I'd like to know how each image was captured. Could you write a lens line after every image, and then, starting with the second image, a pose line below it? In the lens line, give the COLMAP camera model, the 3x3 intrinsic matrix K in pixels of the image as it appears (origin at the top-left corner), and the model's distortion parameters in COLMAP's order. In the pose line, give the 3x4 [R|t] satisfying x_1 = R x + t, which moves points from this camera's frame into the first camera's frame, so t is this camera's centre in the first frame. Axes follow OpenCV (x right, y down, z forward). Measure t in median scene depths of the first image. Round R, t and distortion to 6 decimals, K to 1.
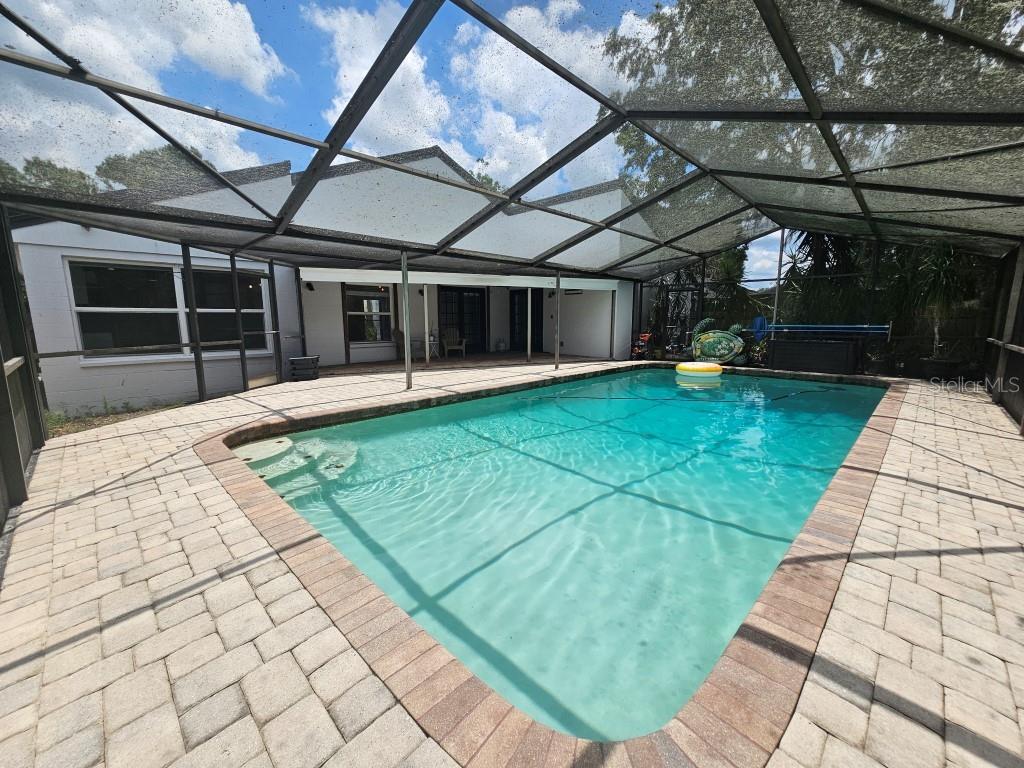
lens RADIAL K [[417.4, 0, 511.8], [0, 417.4, 383.5], [0, 0, 1]] dist [-0.001254, 0.000483]
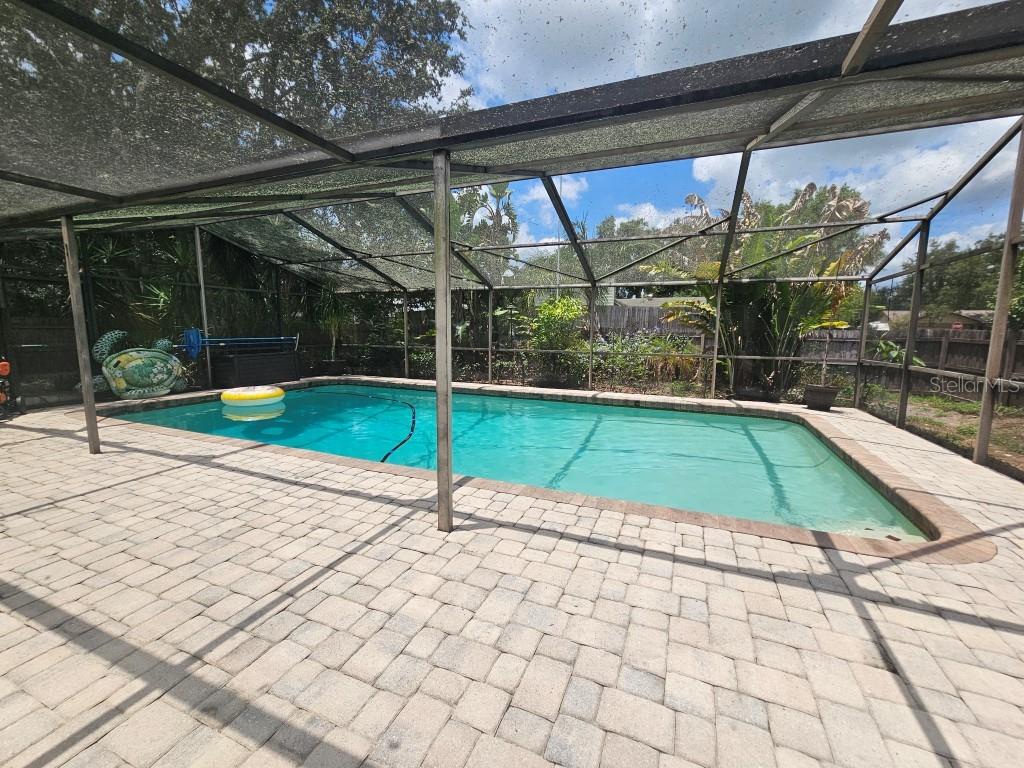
lens RADIAL K [[417.4, 0, 512.4], [0, 417.4, 385.3], [0, 0, 1]] dist [-0.001254, 0.000483]
pose [[-0.374231, -0.110928, 0.920677, -0.614230], [0.146614, 0.973255, 0.176858, -0.156577], [-0.915672, 0.201170, -0.347958, 1.085868]]
